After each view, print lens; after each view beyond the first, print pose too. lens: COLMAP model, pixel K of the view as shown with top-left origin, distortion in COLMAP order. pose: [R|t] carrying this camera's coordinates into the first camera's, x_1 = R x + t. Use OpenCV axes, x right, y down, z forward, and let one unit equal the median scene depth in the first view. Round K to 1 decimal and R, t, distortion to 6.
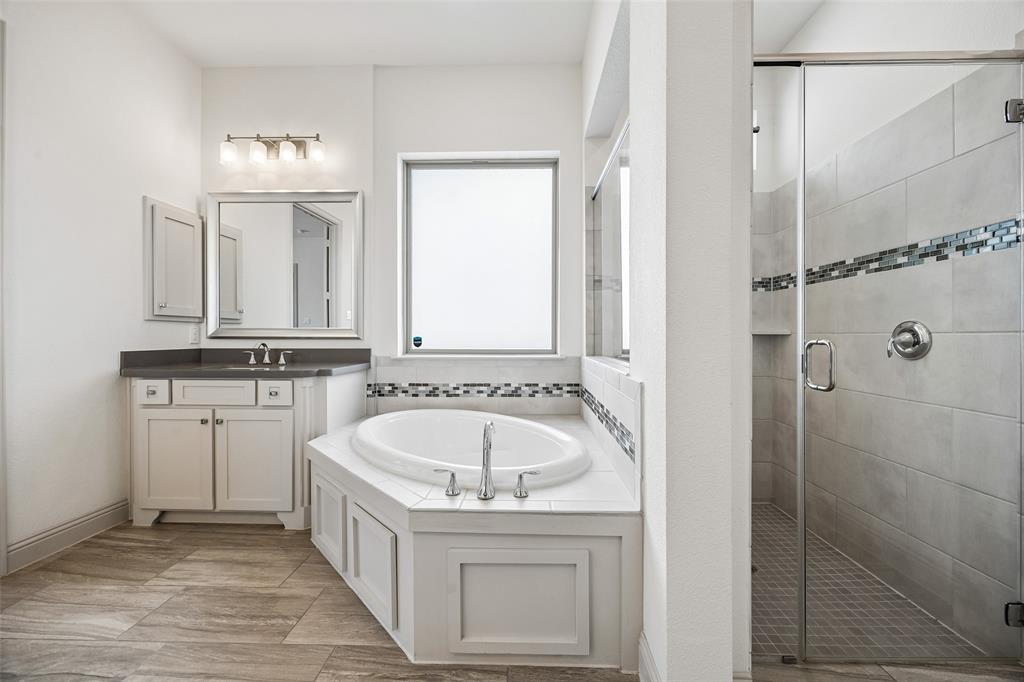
lens RADIAL K [[392.8, 0, 517.7], [0, 392.8, 336.8], [0, 0, 1]] dist [-0.002676, -0.000087]
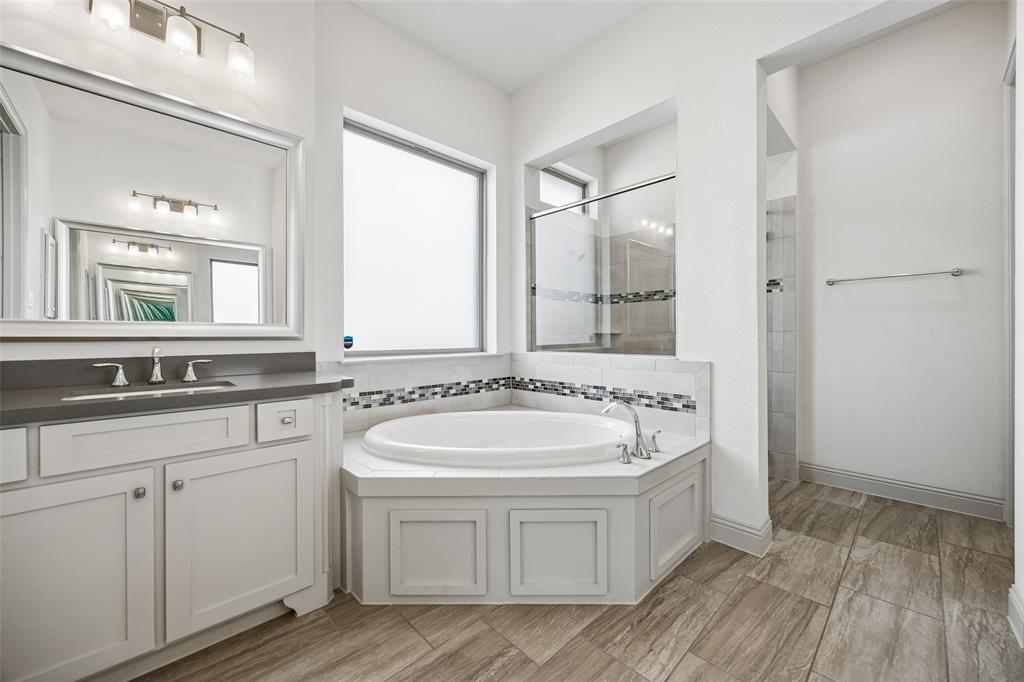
lens RADIAL K [[392.8, 0, 517.7], [0, 392.8, 336.8], [0, 0, 1]] dist [-0.002676, -0.000087]
pose [[0.698152, -0.005384, 0.715929, -0.638131], [0.005079, 0.999984, 0.002567, 0.001145], [-0.715931, 0.001844, 0.698168, 0.191962]]
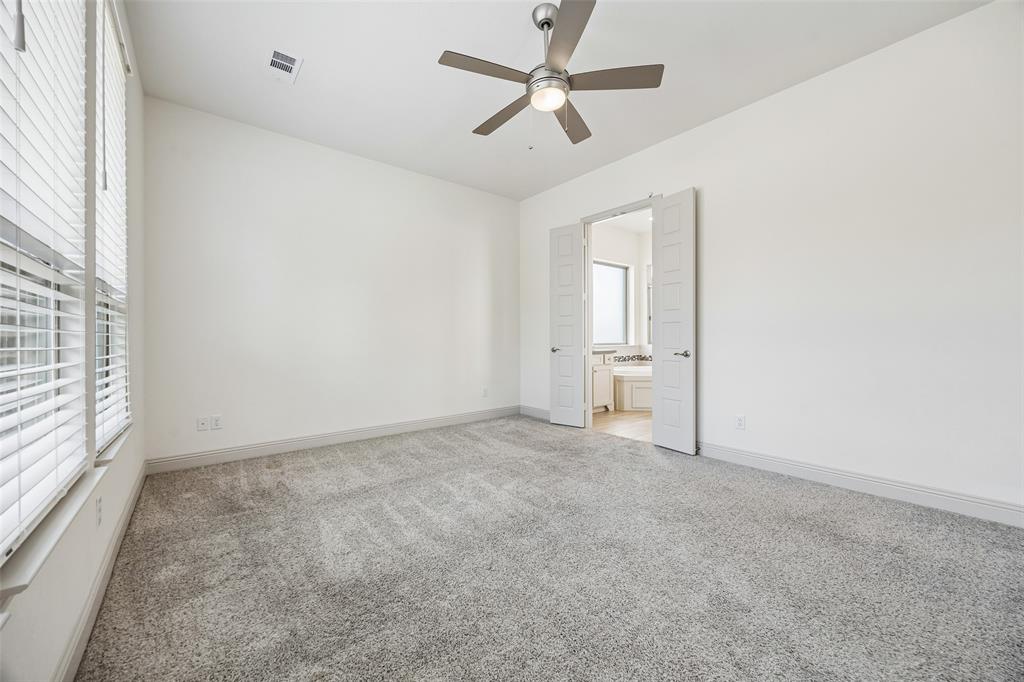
lens RADIAL K [[392.8, 0, 517.7], [0, 392.8, 336.8], [0, 0, 1]] dist [-0.002676, -0.000087]
pose [[0.753284, 0.000867, 0.657695, -2.182229], [-0.000636, 1.000000, -0.000590, -0.002032], [-0.657695, 0.000026, 0.753284, -0.446447]]
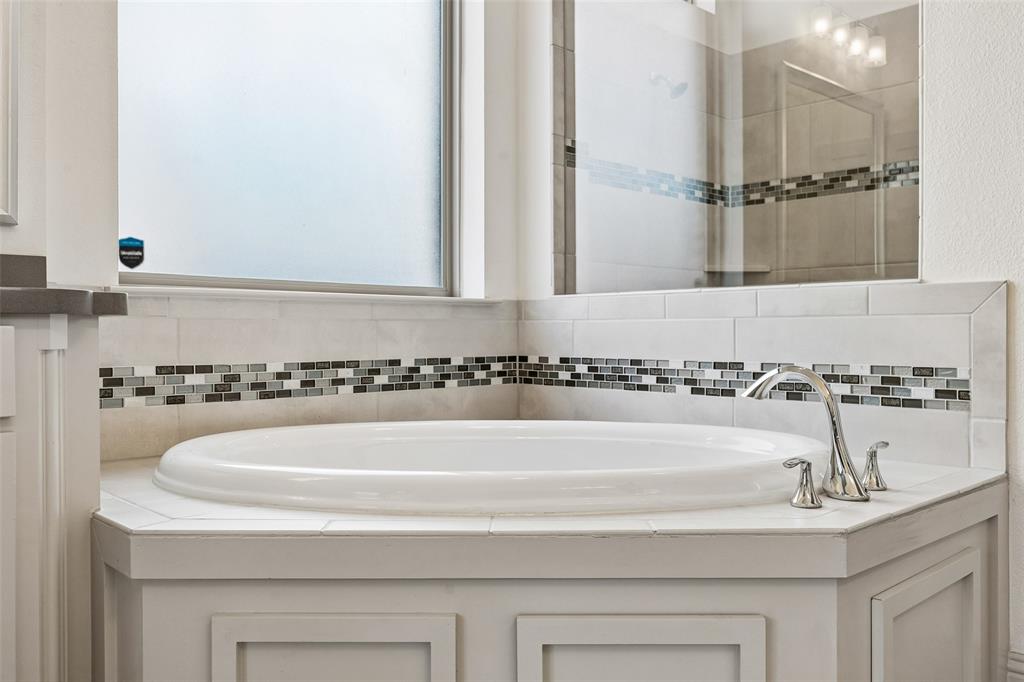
lens RADIAL K [[835.3, 0, 521.1], [0, 835.3, 338.3], [0, 0, 1]] dist [0.003730, 0.000759]
pose [[0.704969, -0.005530, 0.709216, -0.575100], [0.003509, 0.999985, 0.004309, 0.092571], [-0.709229, -0.000549, 0.704978, 0.260532]]
